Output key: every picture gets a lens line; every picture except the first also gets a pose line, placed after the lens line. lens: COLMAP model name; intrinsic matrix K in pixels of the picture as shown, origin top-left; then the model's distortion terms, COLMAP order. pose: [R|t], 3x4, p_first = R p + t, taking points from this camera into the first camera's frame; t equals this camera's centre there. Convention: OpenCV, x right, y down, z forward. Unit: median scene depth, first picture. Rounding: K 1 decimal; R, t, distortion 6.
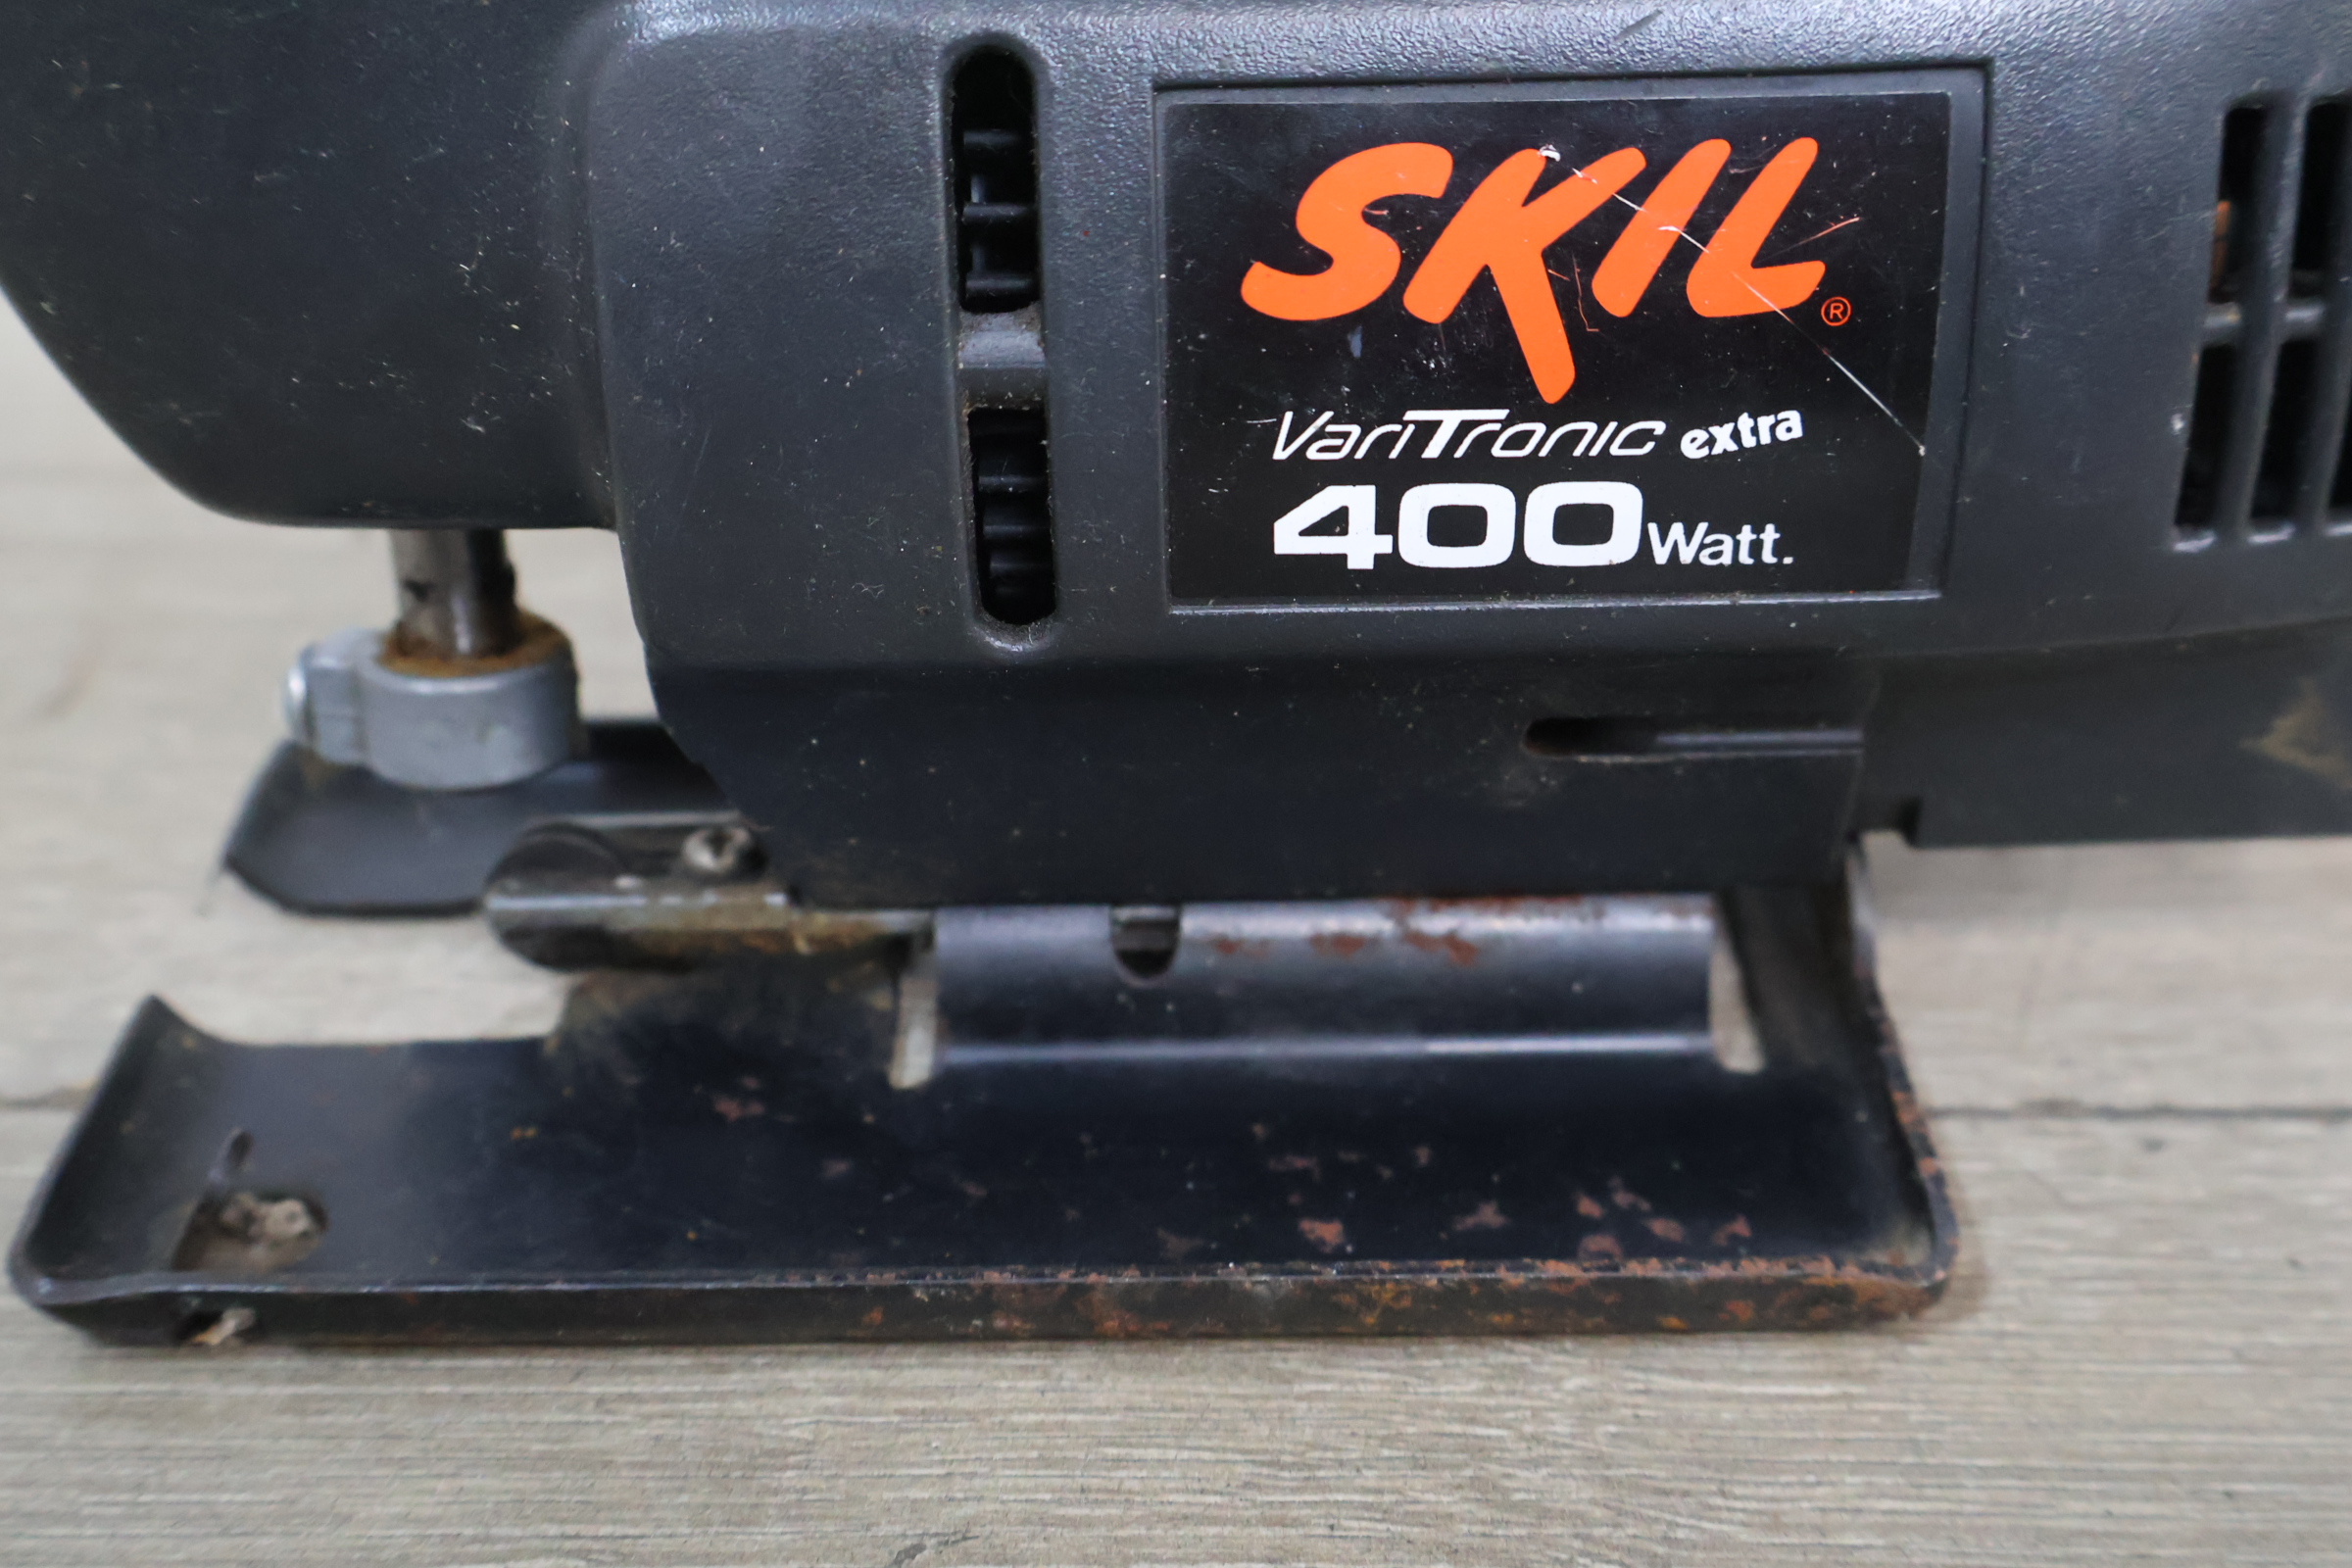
lens RADIAL K [[2740.0, 0, 1176.0], [0, 2740.0, 784.0], [0, 0, 1]] dist [0.005119, 0.036350]
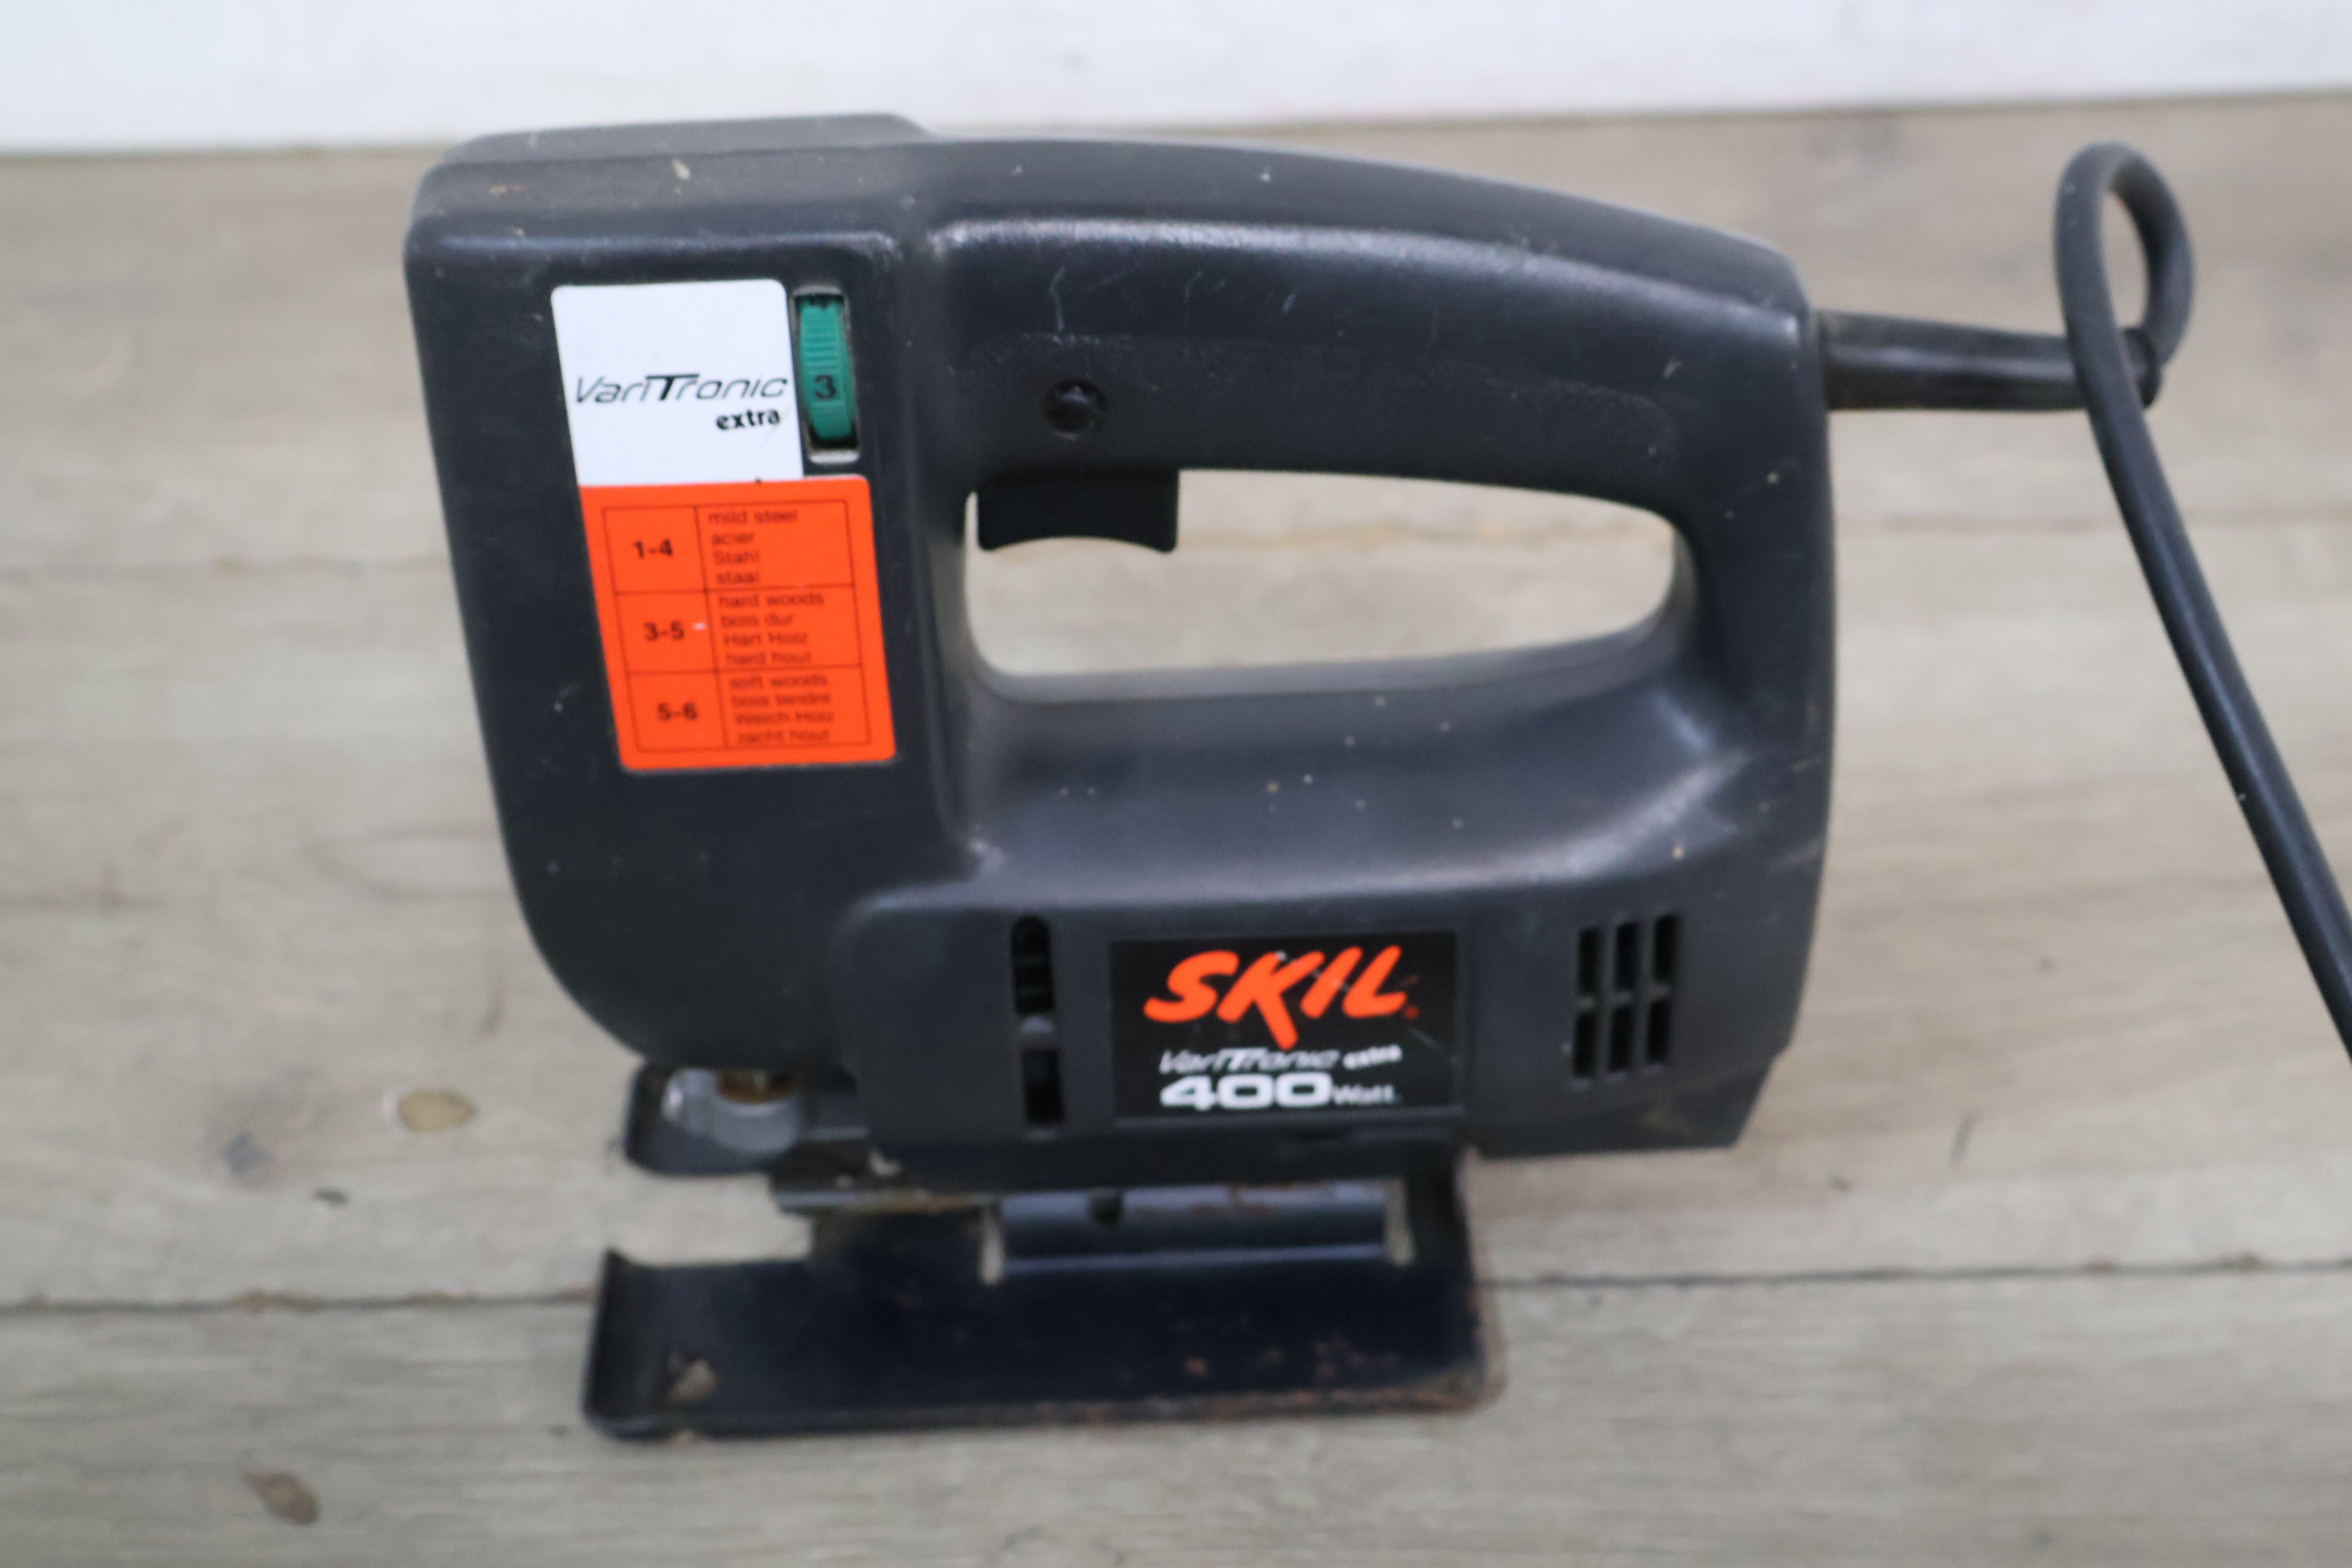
lens RADIAL K [[2740.0, 0, 1176.0], [0, 2740.0, 784.0], [0, 0, 1]] dist [0.005119, 0.036350]
pose [[0.999345, -0.027970, 0.022965, 0.002967], [0.023699, 0.985357, 0.168846, -0.708532], [-0.027352, -0.168191, 0.985375, -1.119182]]
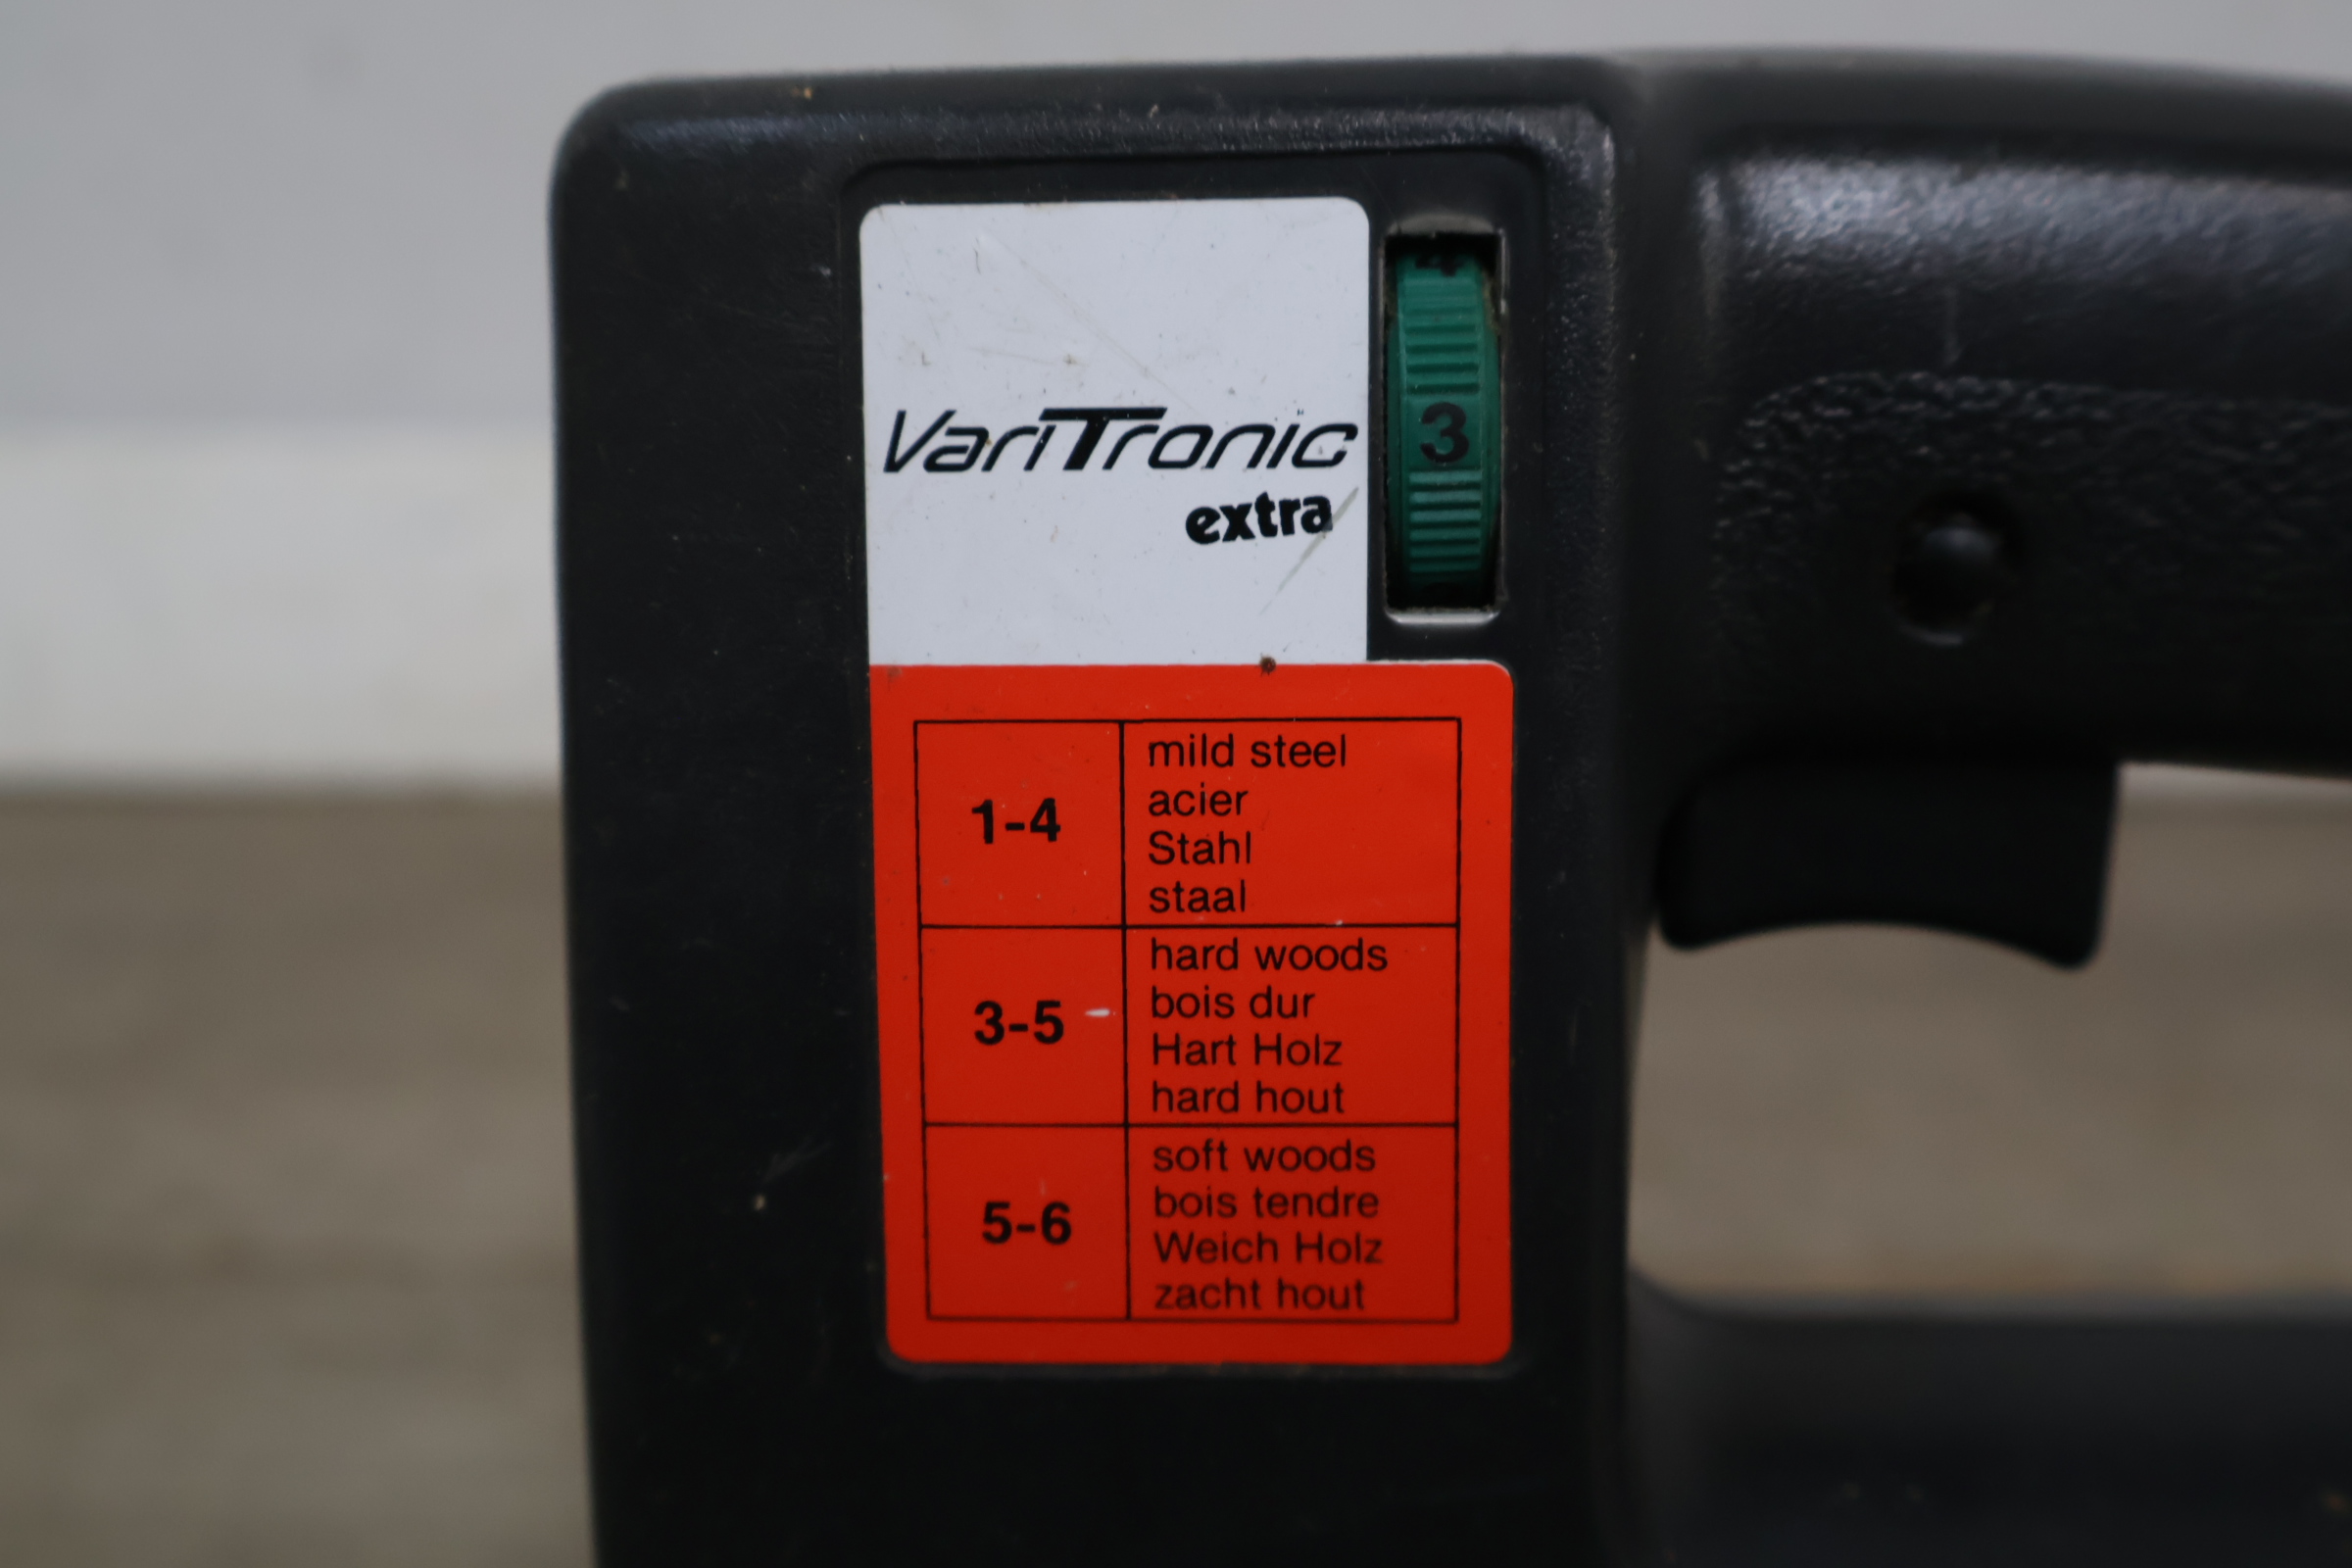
lens RADIAL K [[2740.0, 0, 1176.0], [0, 2740.0, 784.0], [0, 0, 1]] dist [0.005119, 0.036350]
pose [[0.999591, 0.012836, -0.025556, -0.247739], [-0.017898, 0.977765, -0.208937, -0.382209], [0.022306, 0.209309, 0.977595, -0.005365]]
